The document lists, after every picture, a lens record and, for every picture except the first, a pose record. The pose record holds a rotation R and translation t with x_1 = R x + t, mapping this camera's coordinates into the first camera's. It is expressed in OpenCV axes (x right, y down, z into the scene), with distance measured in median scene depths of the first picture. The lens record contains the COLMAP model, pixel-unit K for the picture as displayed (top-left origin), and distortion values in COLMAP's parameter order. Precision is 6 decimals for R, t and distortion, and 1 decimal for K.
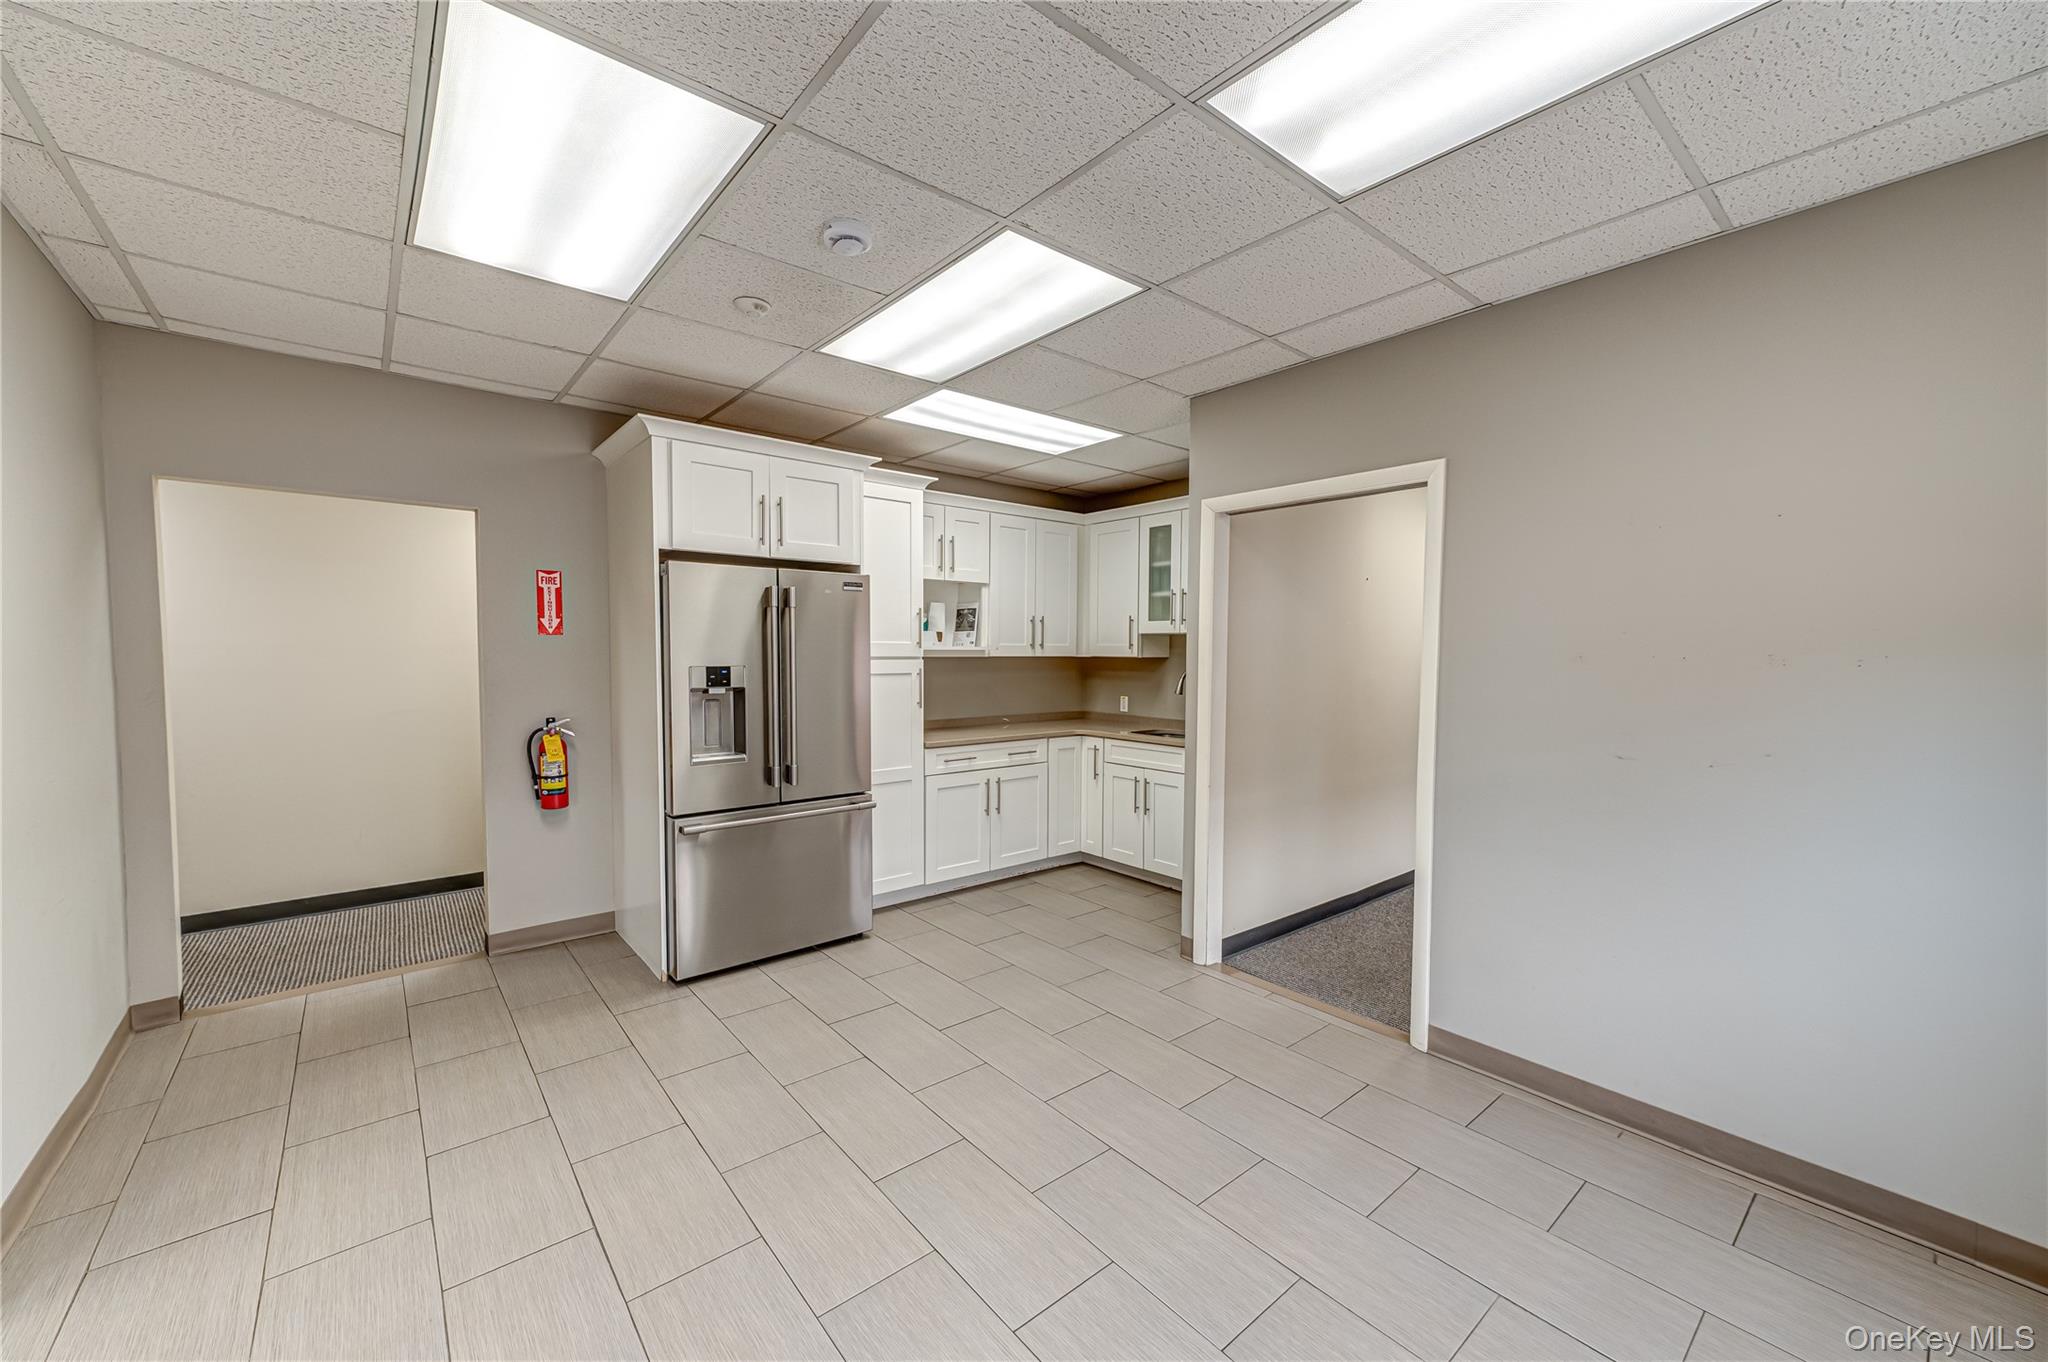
lens RADIAL K [[790.2, 0, 1034.2], [0, 790.2, 686.7], [0, 0, 1]] dist [0.013089, 0.000308]
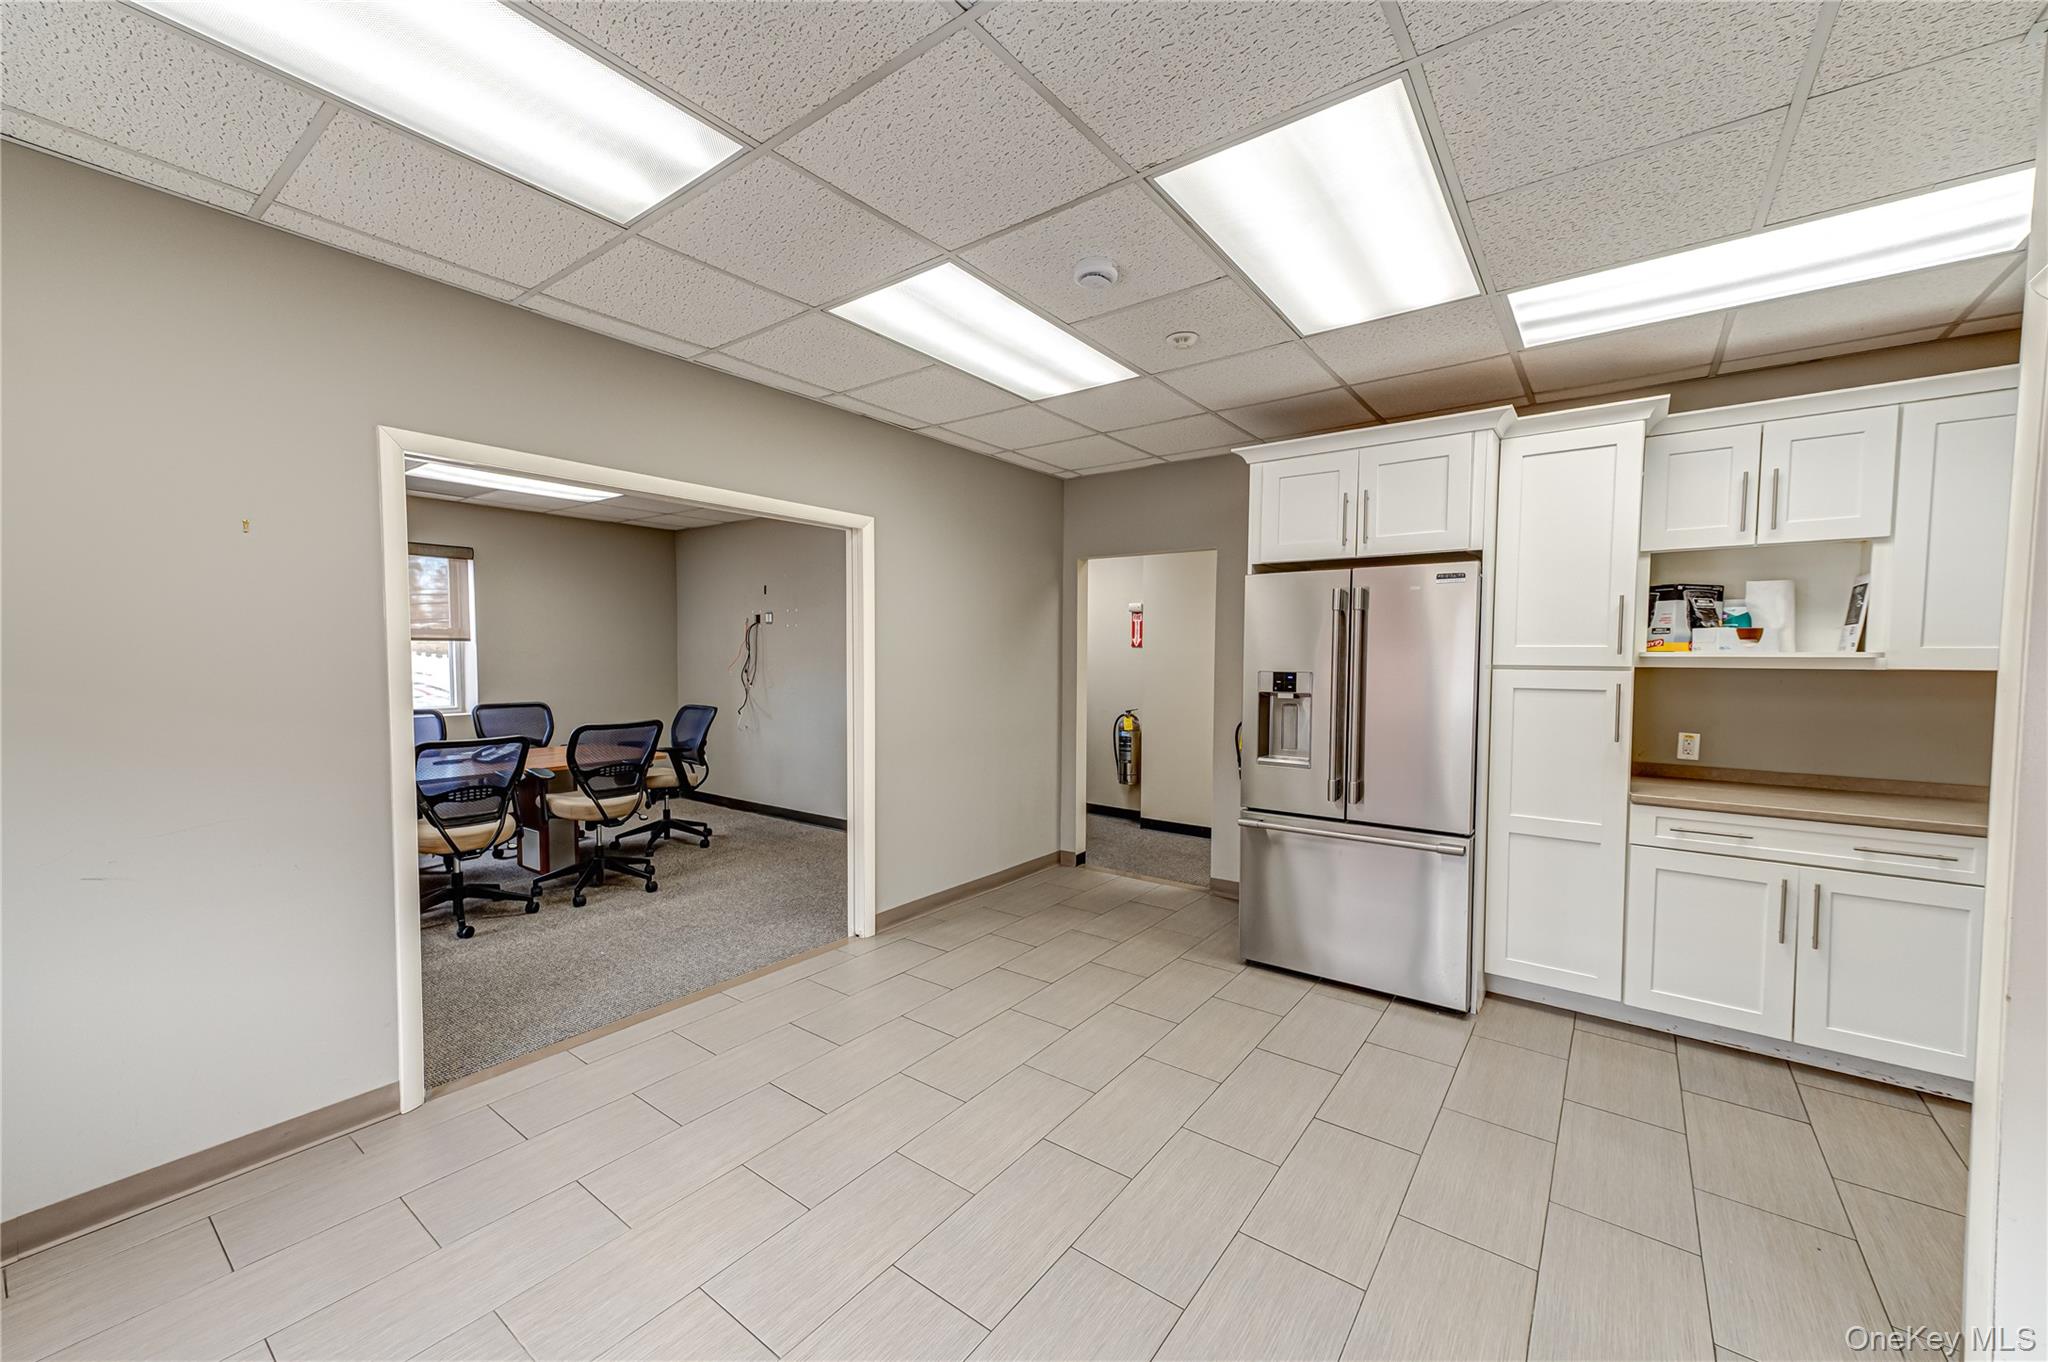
lens RADIAL K [[790.2, 0, 1025.1], [0, 790.2, 687.5], [0, 0, 1]] dist [0.013089, 0.000308]
pose [[0.221050, 0.038679, -0.974495, 0.477426], [-0.049721, 0.998361, 0.028347, -0.016303], [0.973994, 0.042187, 0.222611, 0.400988]]
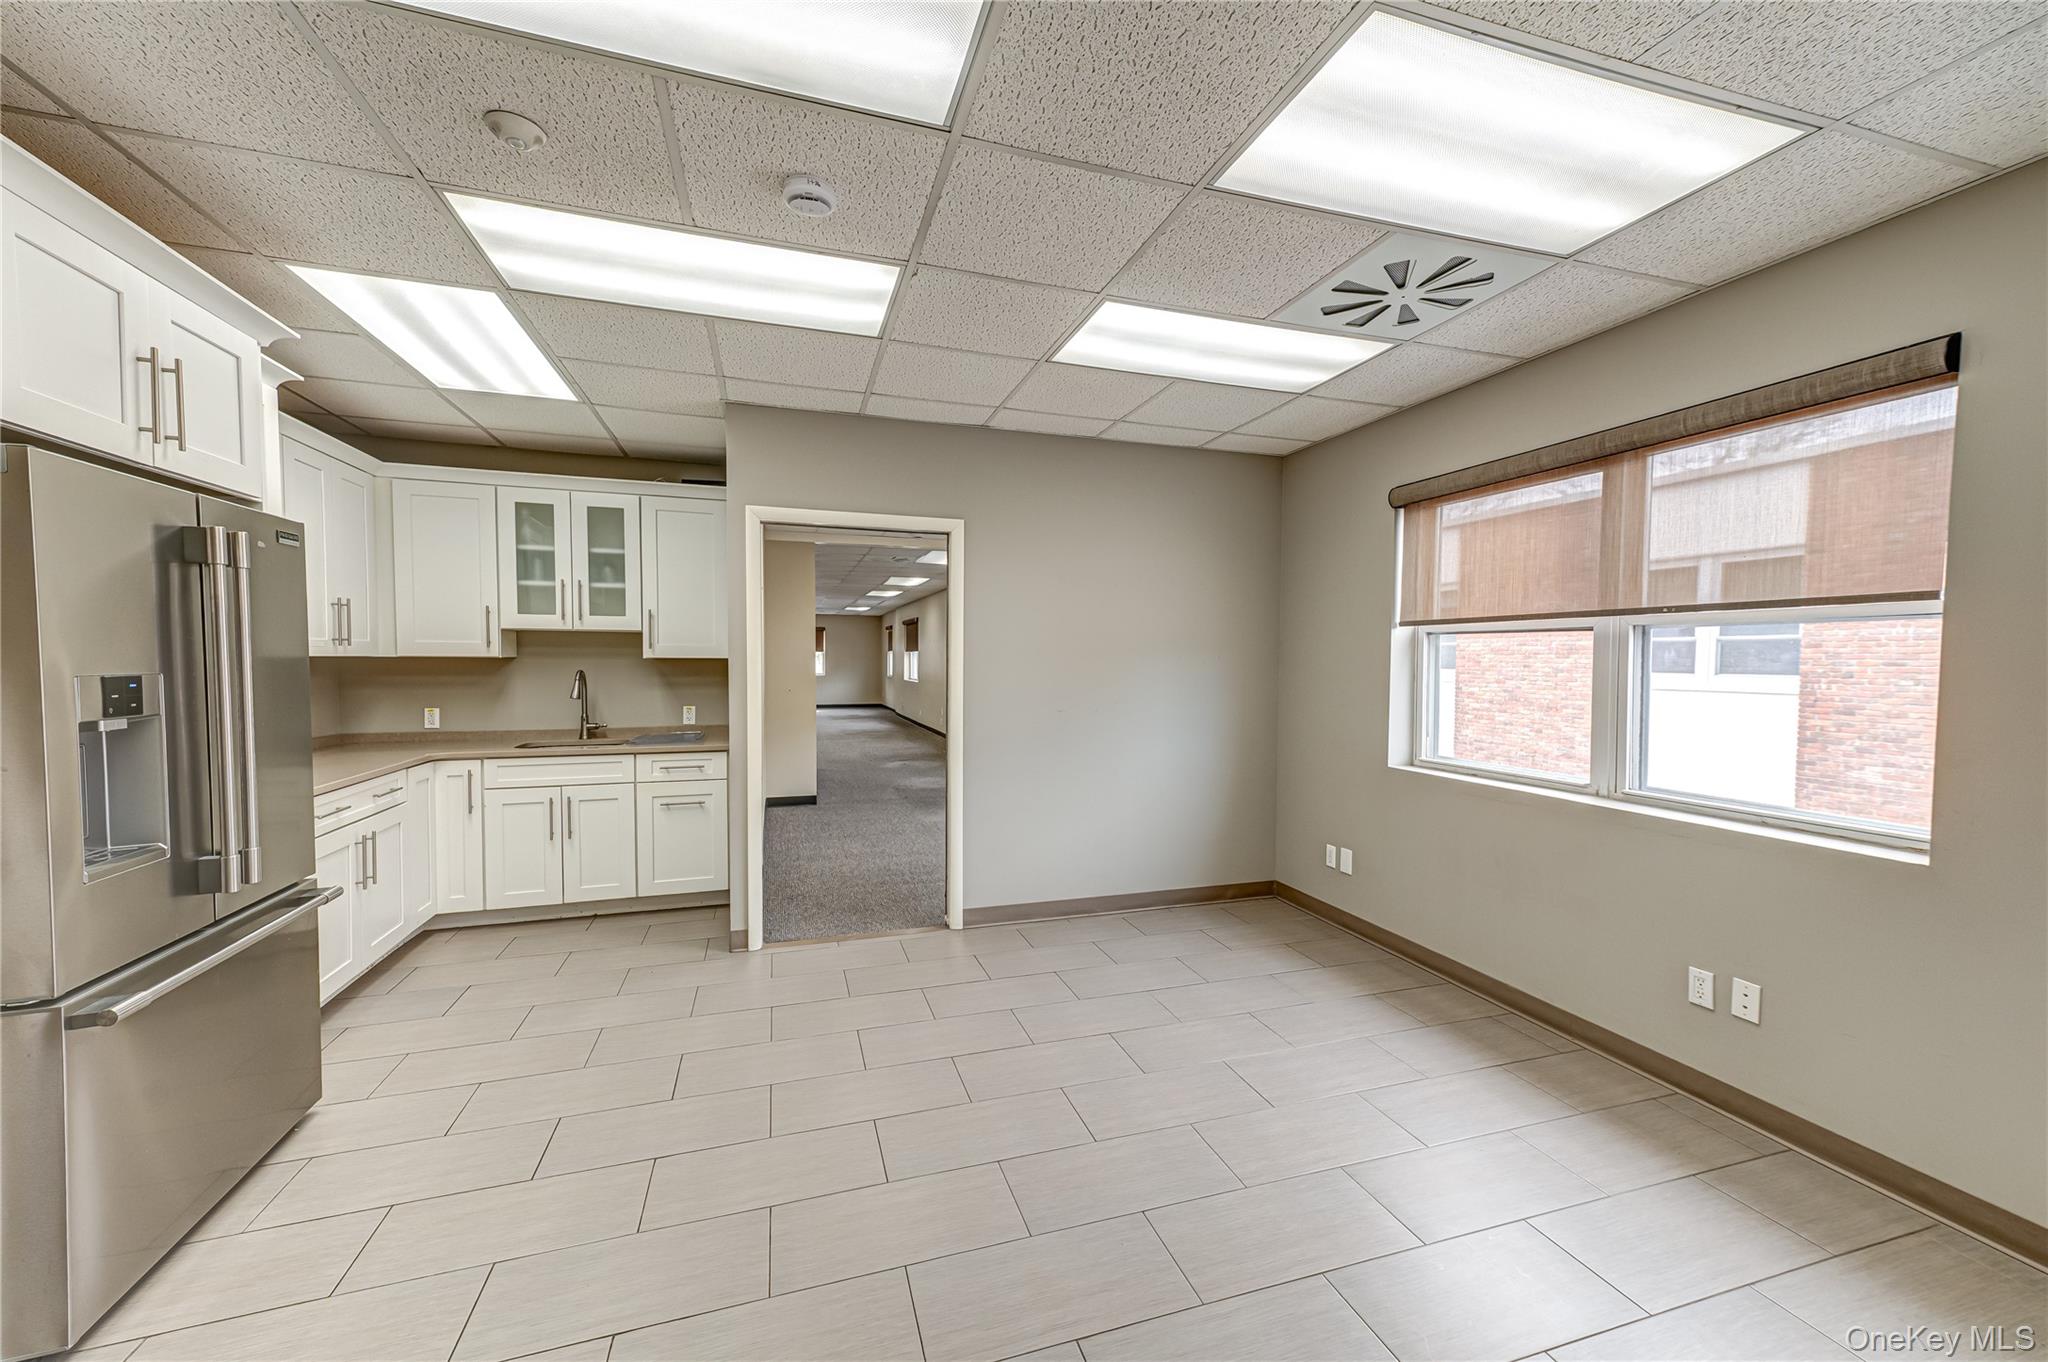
lens RADIAL K [[790.2, 0, 1027.9], [0, 790.2, 683.8], [0, 0, 1]] dist [0.013089, 0.000308]
pose [[0.378212, -0.034544, 0.925074, -0.589356], [0.039298, 0.999002, 0.021238, -0.007894], [-0.924884, 0.028321, 0.379192, 0.252175]]
